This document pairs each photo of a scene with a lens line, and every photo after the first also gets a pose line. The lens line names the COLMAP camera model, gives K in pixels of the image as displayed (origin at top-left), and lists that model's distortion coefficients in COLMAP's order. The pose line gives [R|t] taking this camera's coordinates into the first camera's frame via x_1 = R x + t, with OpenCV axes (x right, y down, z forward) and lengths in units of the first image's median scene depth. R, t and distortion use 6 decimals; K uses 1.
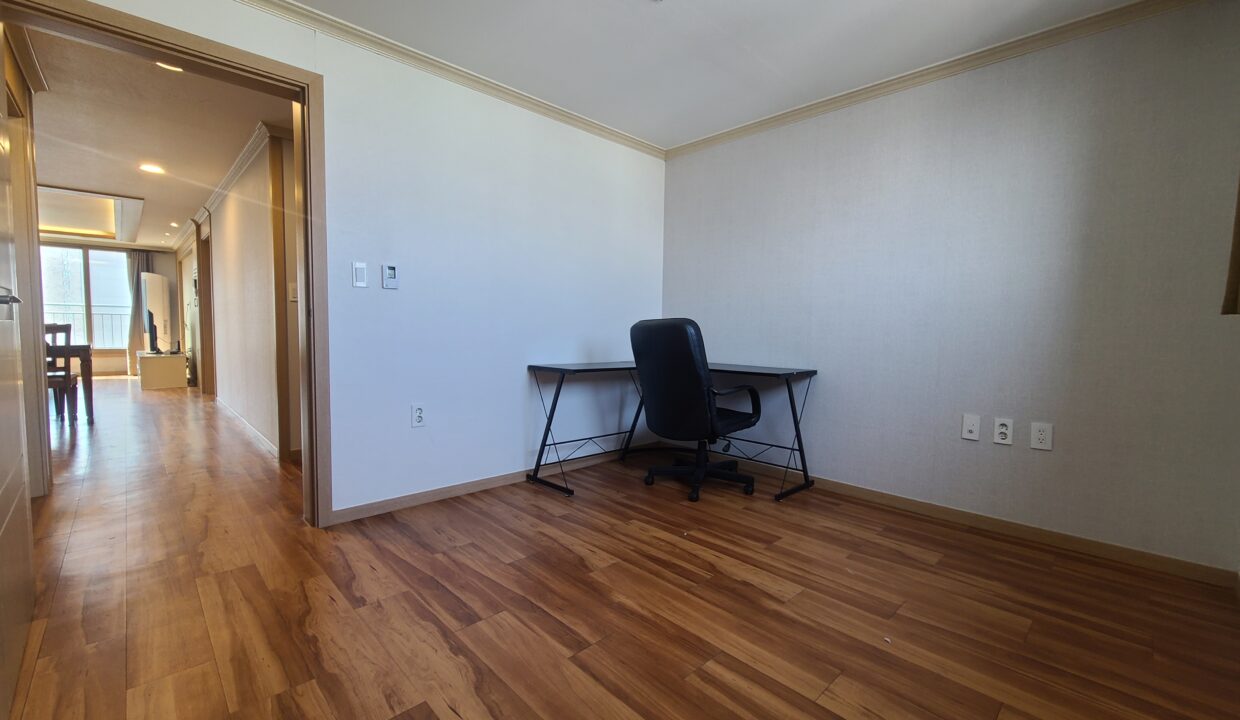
lens RADIAL K [[510.0, 0, 621.1], [0, 510.0, 361.2], [0, 0, 1]] dist [-0.003293, -0.000602]
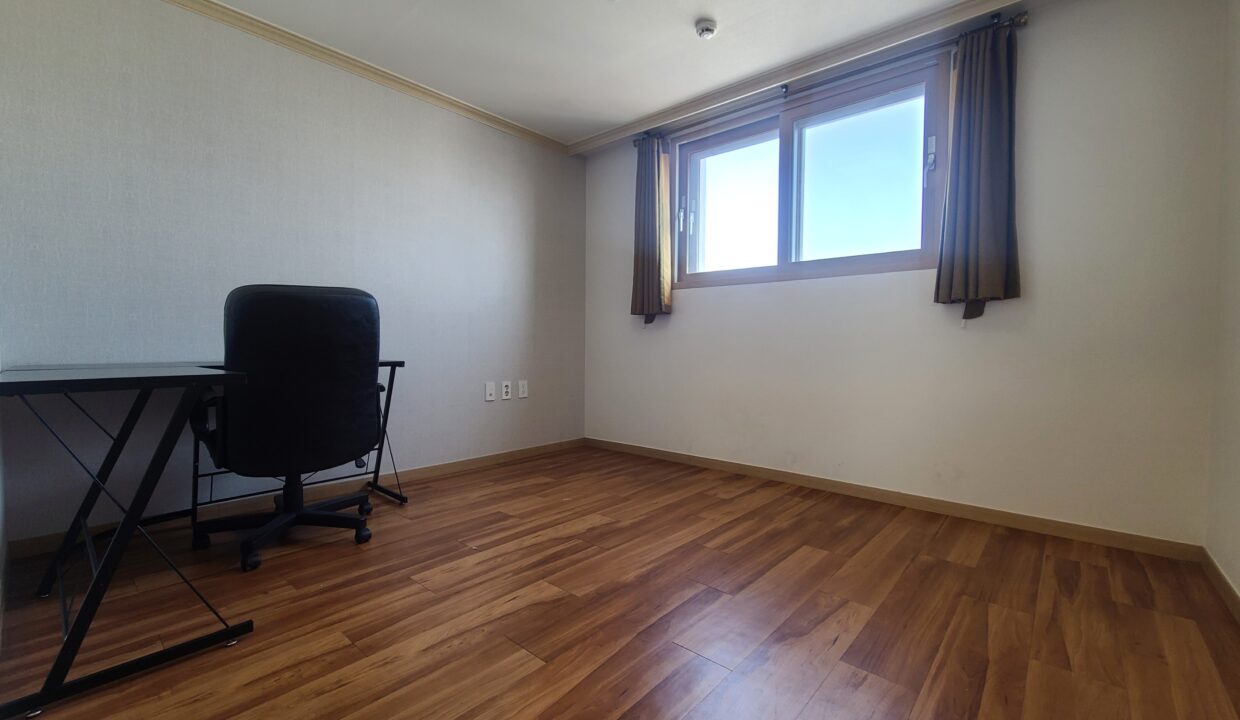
lens RADIAL K [[510.0, 0, 620.9], [0, 510.0, 357.8], [0, 0, 1]] dist [-0.003293, -0.000602]
pose [[-0.085773, -0.041403, 0.995454, -0.780728], [0.056053, 0.997353, 0.046312, -0.004342], [-0.994737, 0.059771, -0.083225, 0.866968]]
